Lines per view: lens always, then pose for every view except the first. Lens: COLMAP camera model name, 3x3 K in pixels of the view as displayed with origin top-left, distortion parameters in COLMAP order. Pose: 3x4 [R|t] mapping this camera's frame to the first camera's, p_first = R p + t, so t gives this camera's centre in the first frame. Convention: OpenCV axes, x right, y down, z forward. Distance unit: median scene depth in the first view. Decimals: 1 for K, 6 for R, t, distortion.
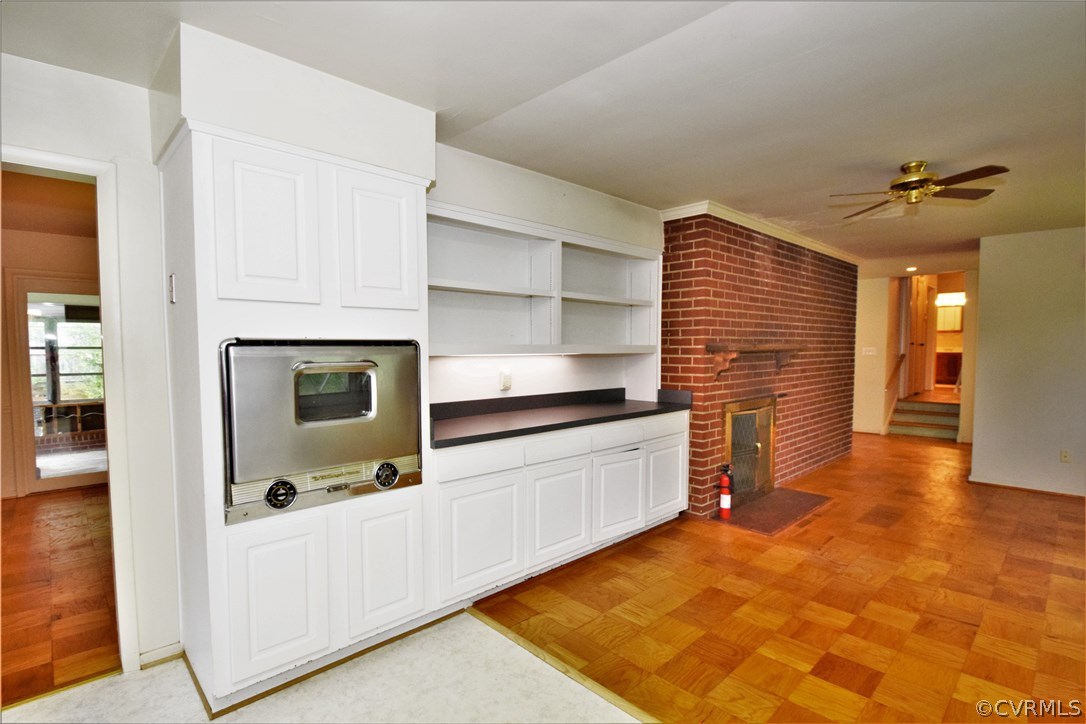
lens RADIAL K [[525.6, 0, 541.5], [0, 525.6, 368.9], [0, 0, 1]] dist [-0.000758, -0.000385]
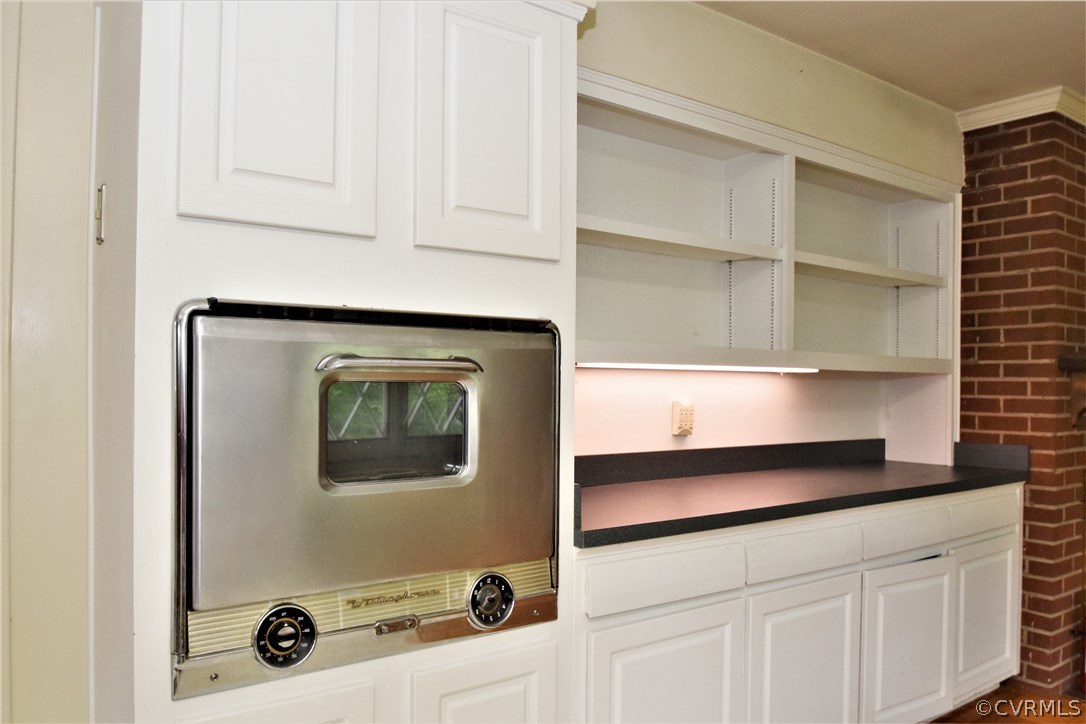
lens RADIAL K [[793.4, 0, 543.0], [0, 793.4, 362.0], [0, 0, 1]] dist [-0.037860, 0.001621]
pose [[0.990156, 0.007785, -0.139754, -0.099316], [-0.017100, 0.997701, -0.065579, 0.020962], [0.138922, 0.067324, 0.988012, 0.185597]]
